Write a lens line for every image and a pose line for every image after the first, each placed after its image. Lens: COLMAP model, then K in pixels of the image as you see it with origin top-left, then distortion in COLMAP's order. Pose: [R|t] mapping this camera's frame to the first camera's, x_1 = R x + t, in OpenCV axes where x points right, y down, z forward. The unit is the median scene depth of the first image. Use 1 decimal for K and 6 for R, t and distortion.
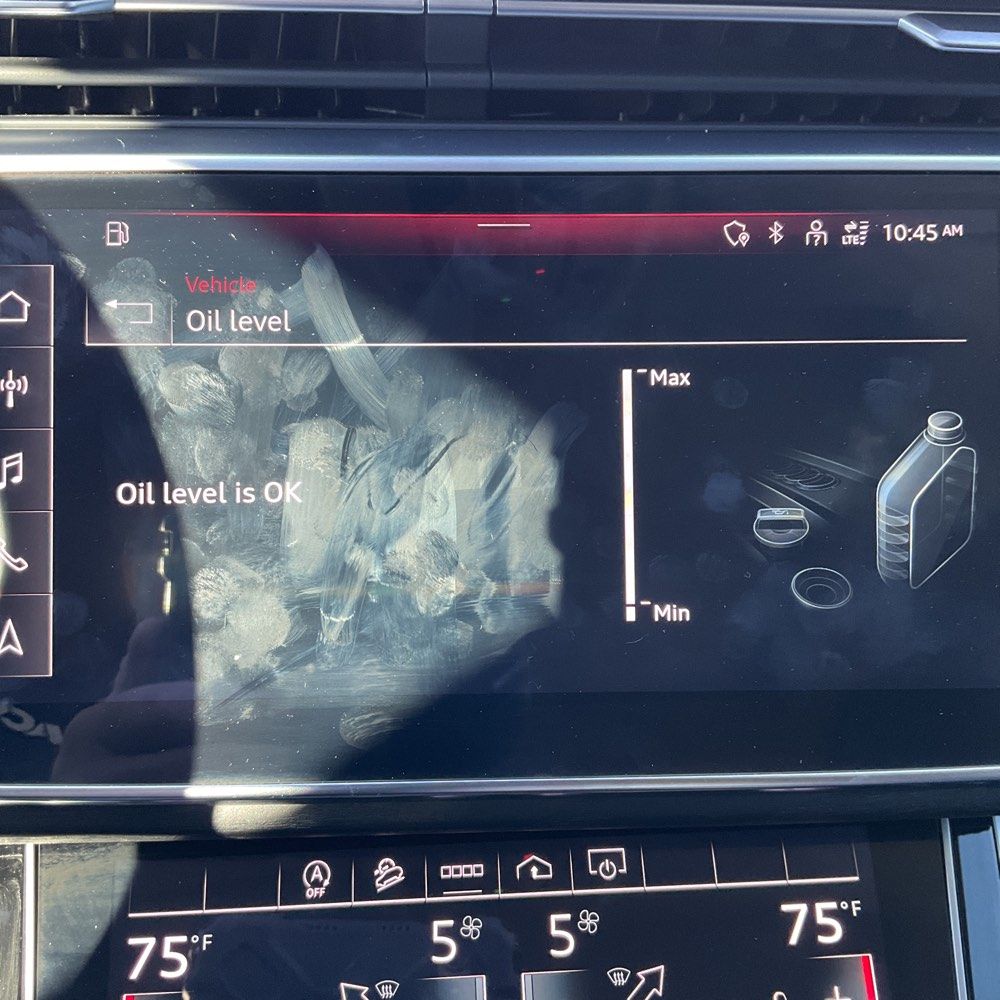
lens RADIAL K [[1135.1, 0, 496.3], [0, 1135.1, 503.1], [0, 0, 1]] dist [0.029302, 0.000000]
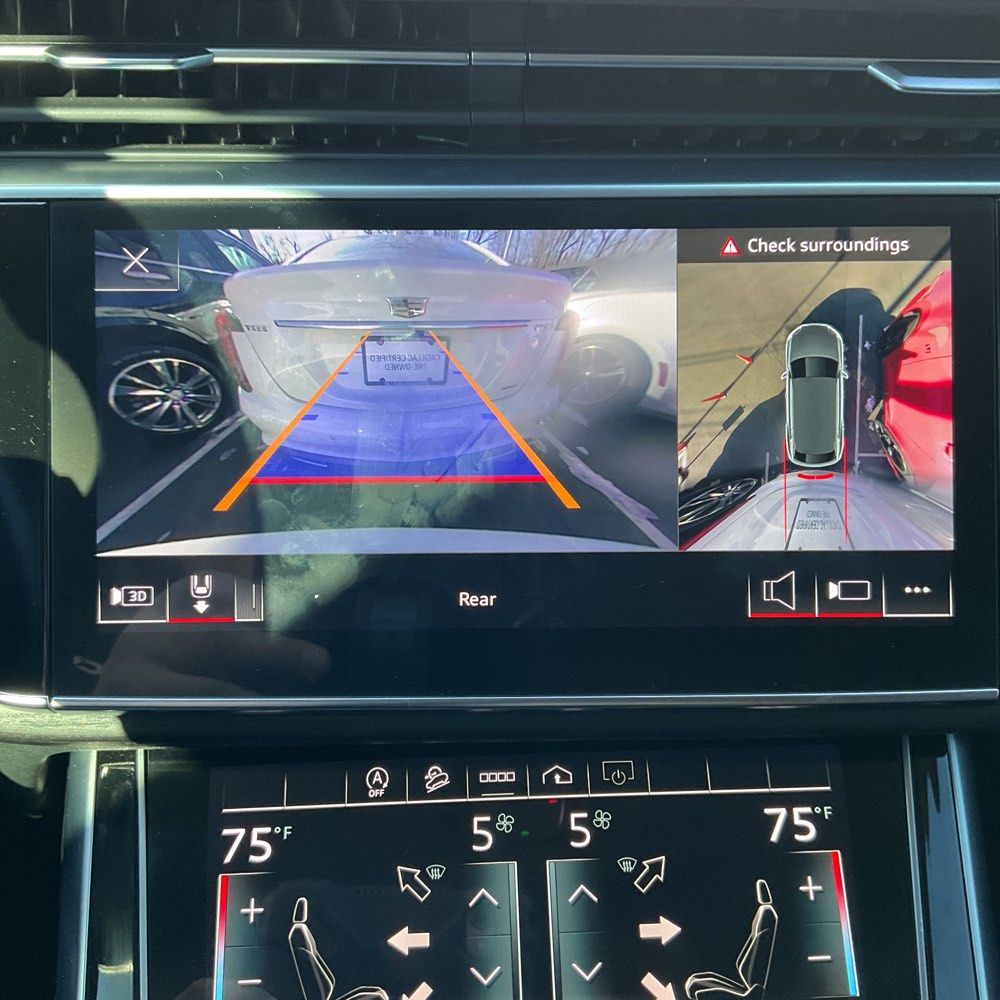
lens RADIAL K [[1135.1, 0, 479.9], [0, 1135.1, 498.1], [0, 0, 1]] dist [0.029302, 0.000000]
pose [[0.999261, 0.003640, -0.038260, -0.003592], [-0.002797, 0.999752, 0.022079, 0.001173], [0.038330, -0.021956, 0.999024, -0.198918]]
